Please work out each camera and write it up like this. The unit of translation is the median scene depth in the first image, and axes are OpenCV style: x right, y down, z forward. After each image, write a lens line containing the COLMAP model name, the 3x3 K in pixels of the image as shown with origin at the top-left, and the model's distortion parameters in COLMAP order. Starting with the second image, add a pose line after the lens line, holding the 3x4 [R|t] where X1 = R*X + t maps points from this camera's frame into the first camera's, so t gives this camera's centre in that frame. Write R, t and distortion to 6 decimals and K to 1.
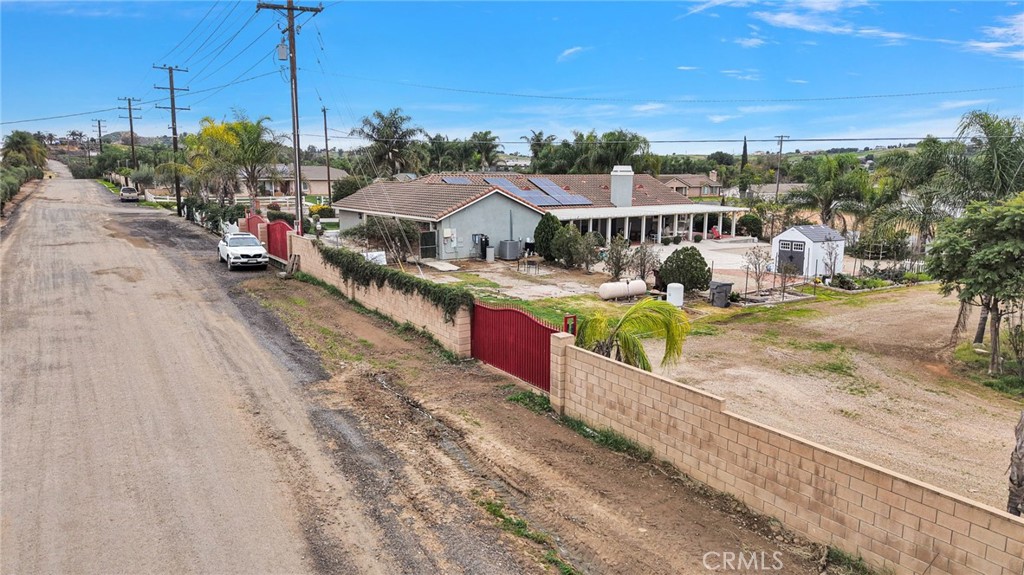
lens RADIAL K [[673.2, 0, 512.0], [0, 673.2, 287.5], [0, 0, 1]] dist [0.009457, -0.000714]
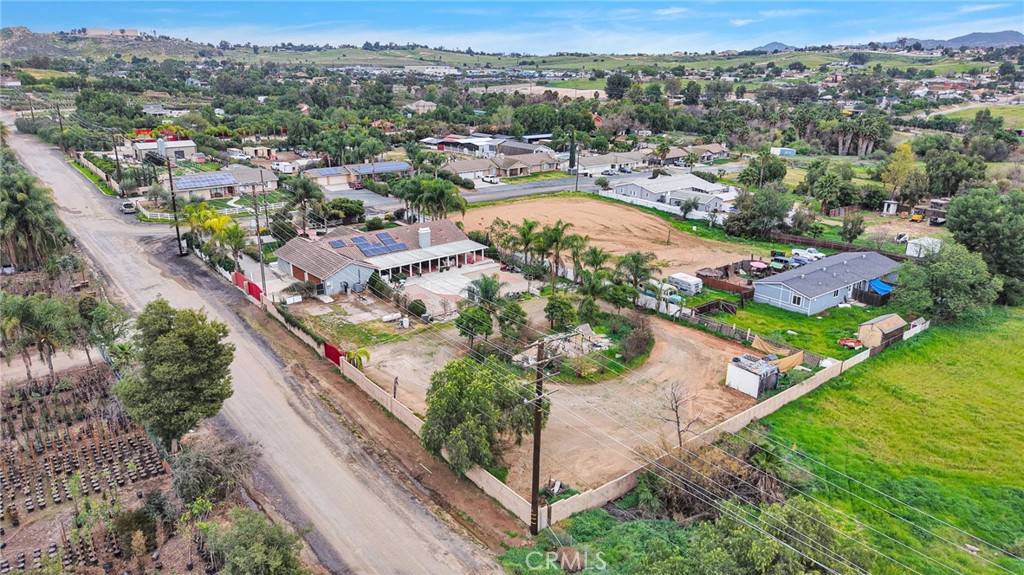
lens RADIAL K [[673.2, 0, 512.0], [0, 673.2, 287.5], [0, 0, 1]] dist [0.009457, -0.000714]
pose [[0.995054, -0.026396, 0.095761, 0.590360], [0.011529, 0.988221, 0.152600, -0.791834], [-0.098661, -0.150741, 0.983638, -2.563295]]
